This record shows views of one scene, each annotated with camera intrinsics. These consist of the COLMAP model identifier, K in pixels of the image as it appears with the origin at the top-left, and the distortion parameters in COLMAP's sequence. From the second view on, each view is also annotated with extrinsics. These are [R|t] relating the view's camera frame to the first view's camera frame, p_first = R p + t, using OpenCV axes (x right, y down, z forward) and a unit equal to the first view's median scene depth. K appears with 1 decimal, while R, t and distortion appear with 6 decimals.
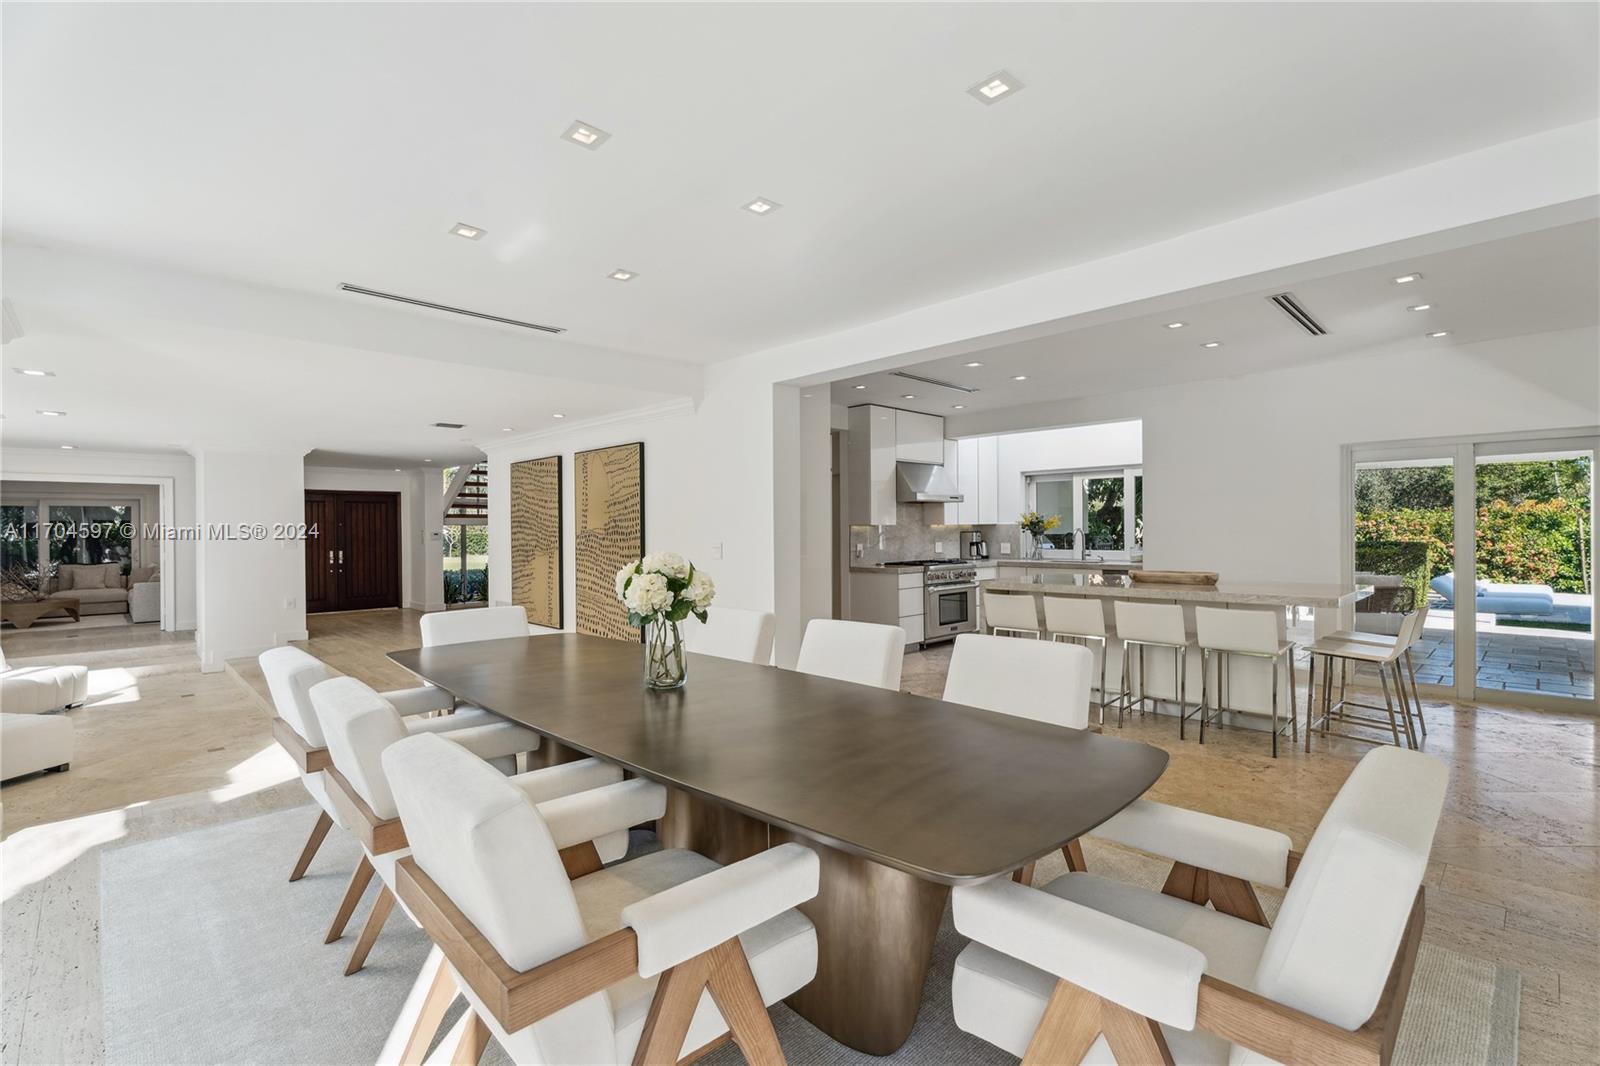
lens RADIAL K [[718.5, 0, 810.6], [0, 718.5, 531.3], [0, 0, 1]] dist [0.006658, -0.002404]
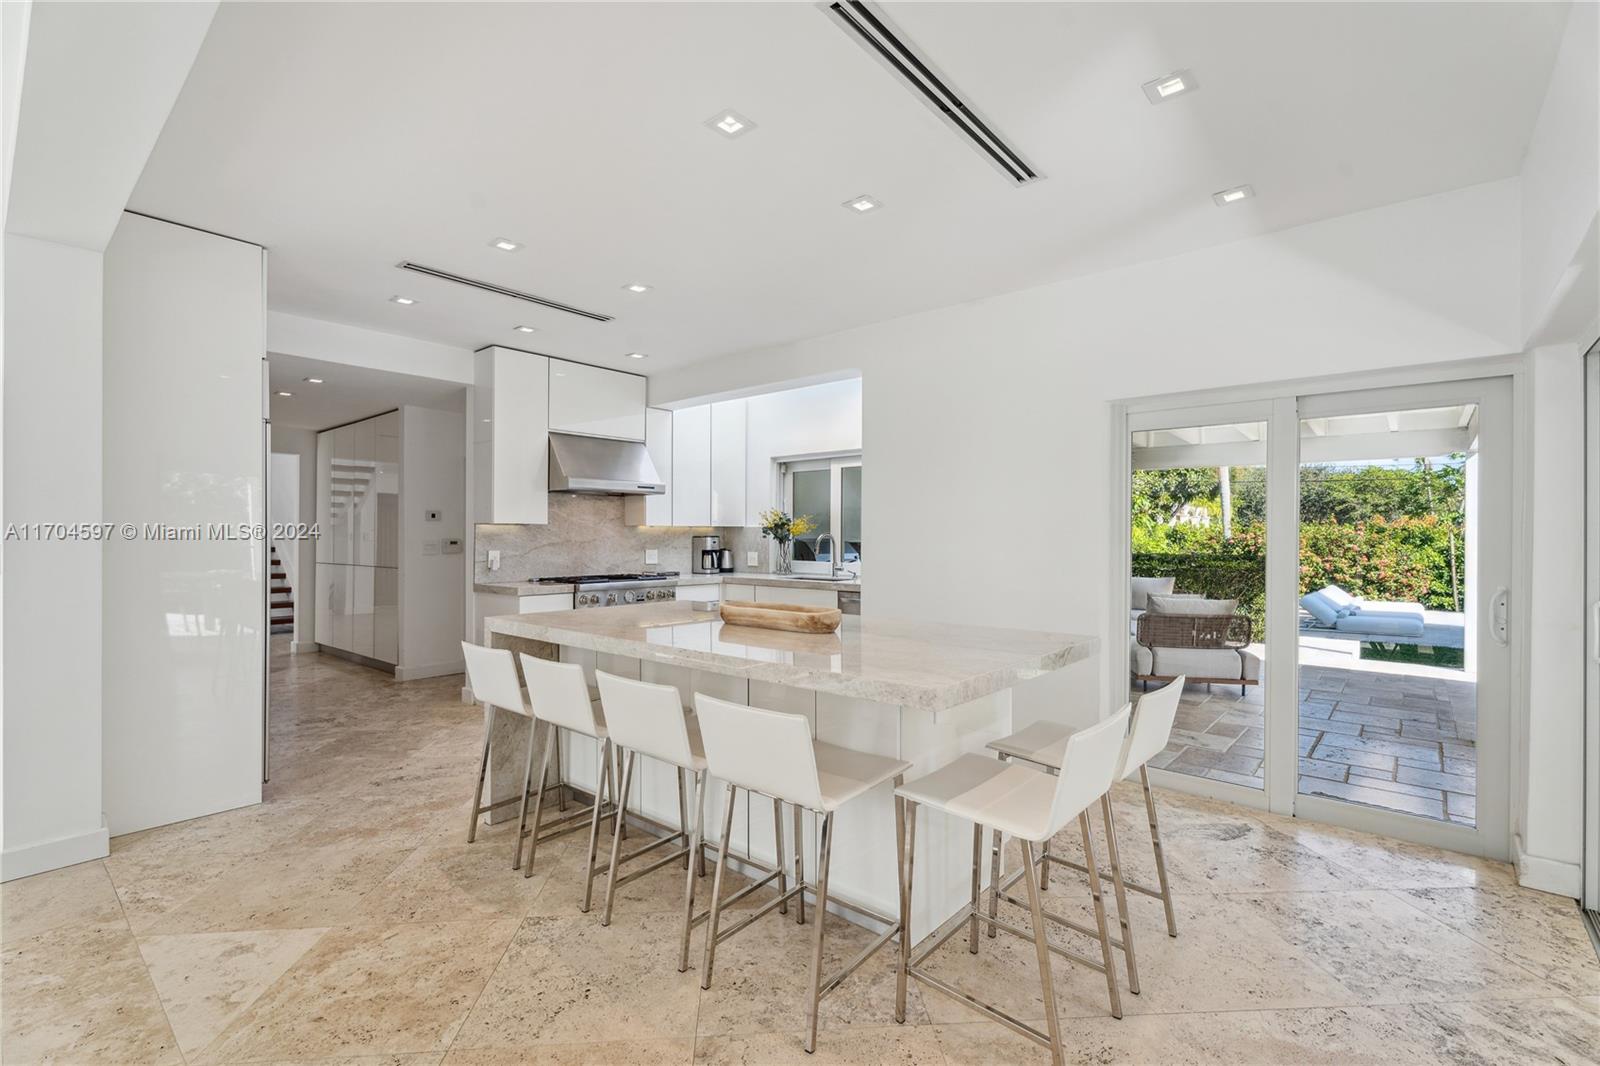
lens RADIAL K [[718.5, 0, 805.3], [0, 718.5, 535.6], [0, 0, 1]] dist [0.006658, -0.002404]
pose [[0.996071, 0.013398, 0.087540, 0.251267], [-0.013009, 0.999903, -0.005020, 0.002326], [-0.087599, 0.003862, 0.996148, 0.237844]]
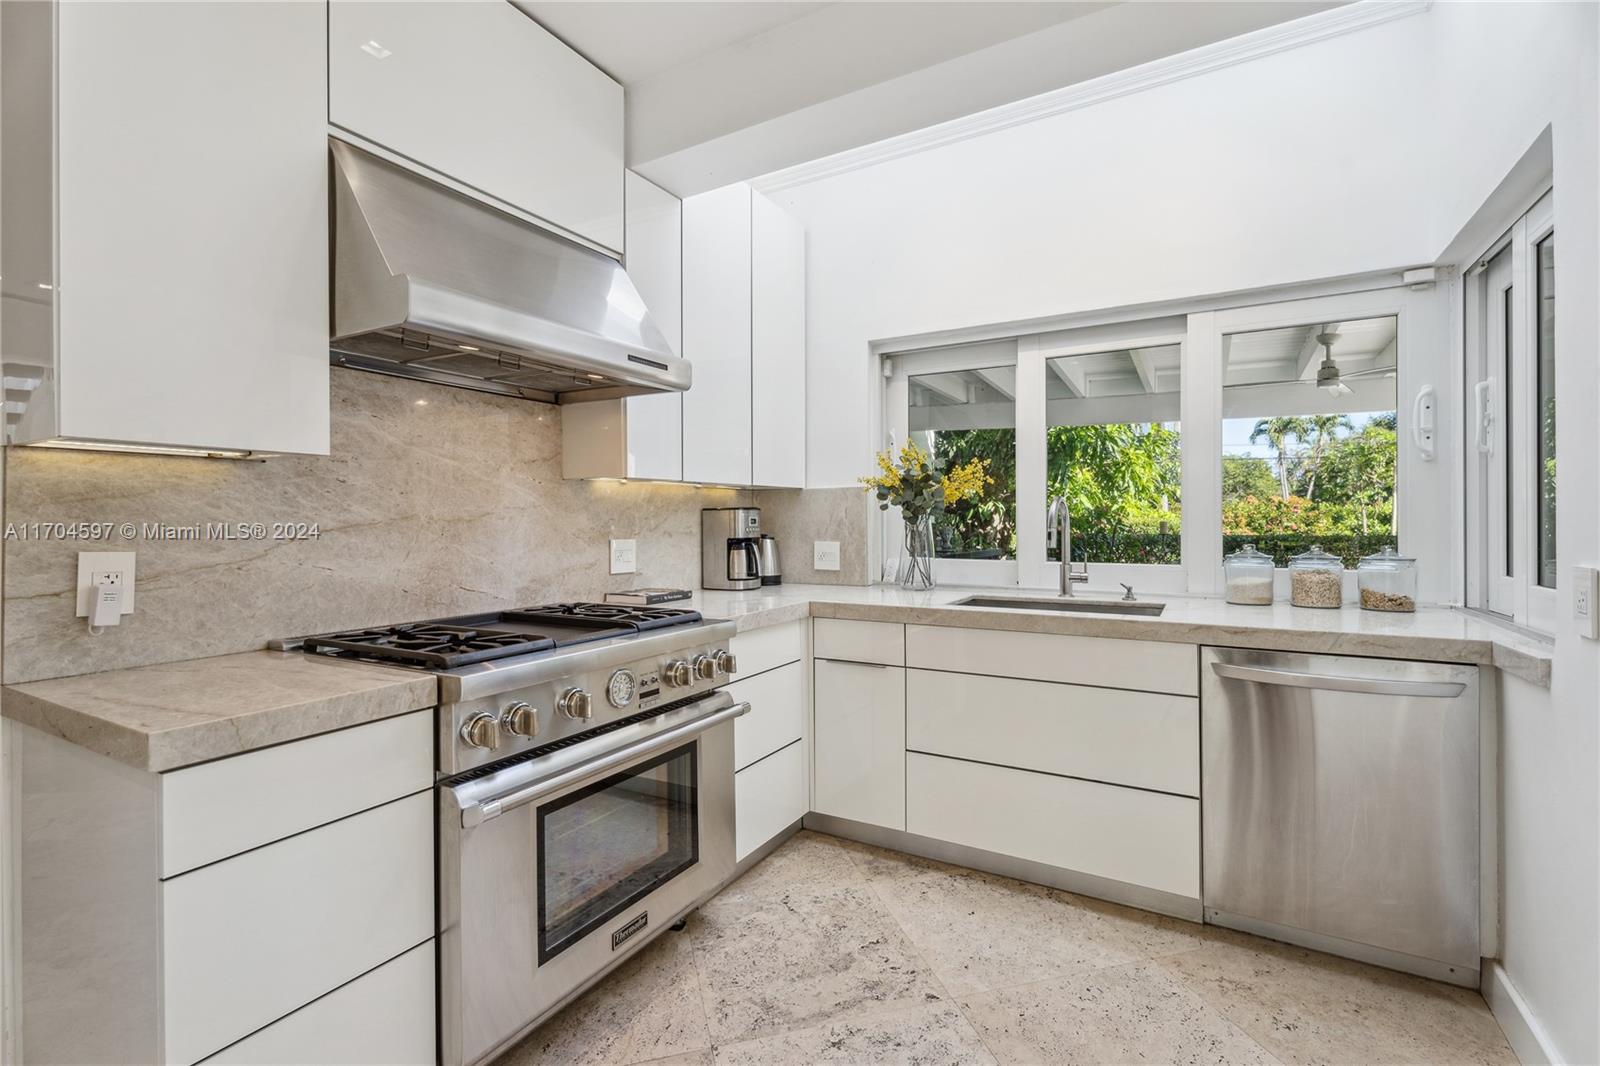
lens RADIAL K [[718.5, 0, 803.6], [0, 718.5, 525.8], [0, 0, 1]] dist [0.006658, -0.002404]
pose [[0.961595, 0.003664, 0.274446, 0.156351], [-0.003914, 0.999992, 0.000363, 0.008586], [-0.274443, -0.001424, 0.961602, 0.636192]]
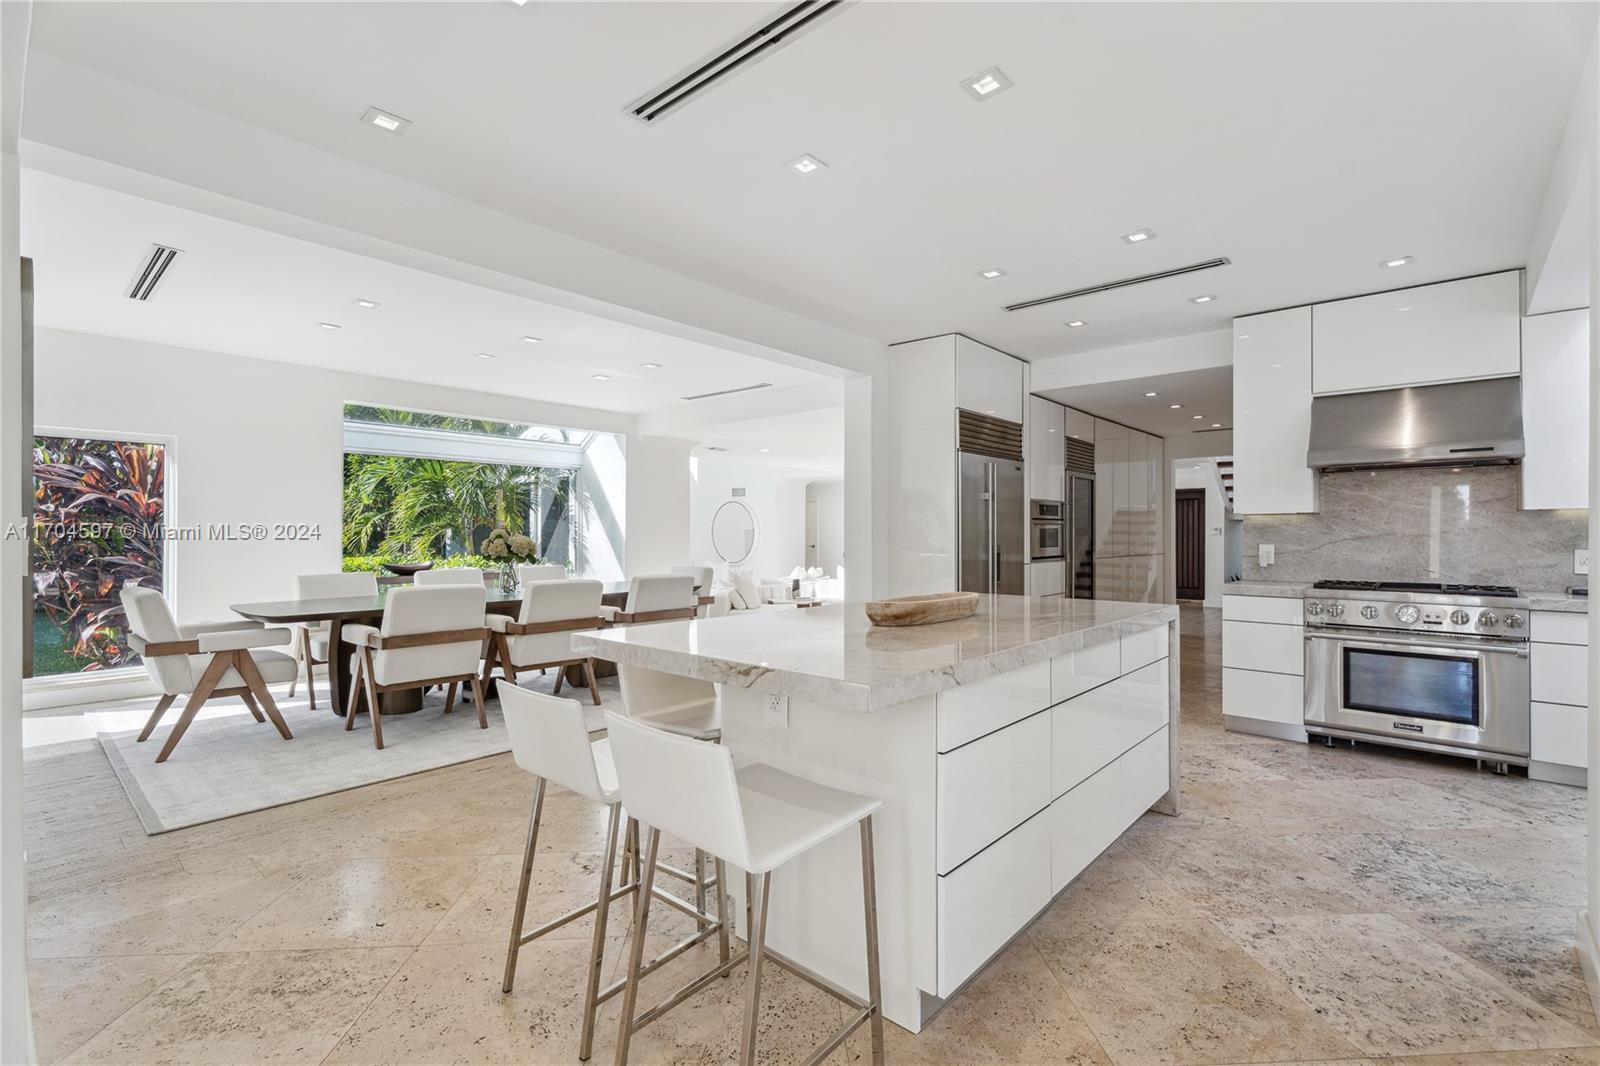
lens RADIAL K [[718.5, 0, 802.5], [0, 718.5, 531.0], [0, 0, 1]] dist [0.006658, -0.002404]
pose [[0.063104, 0.006778, -0.997984, 0.535903], [-0.006450, 0.999959, 0.006384, 0.004231], [0.997986, 0.006034, 0.063146, 0.468996]]
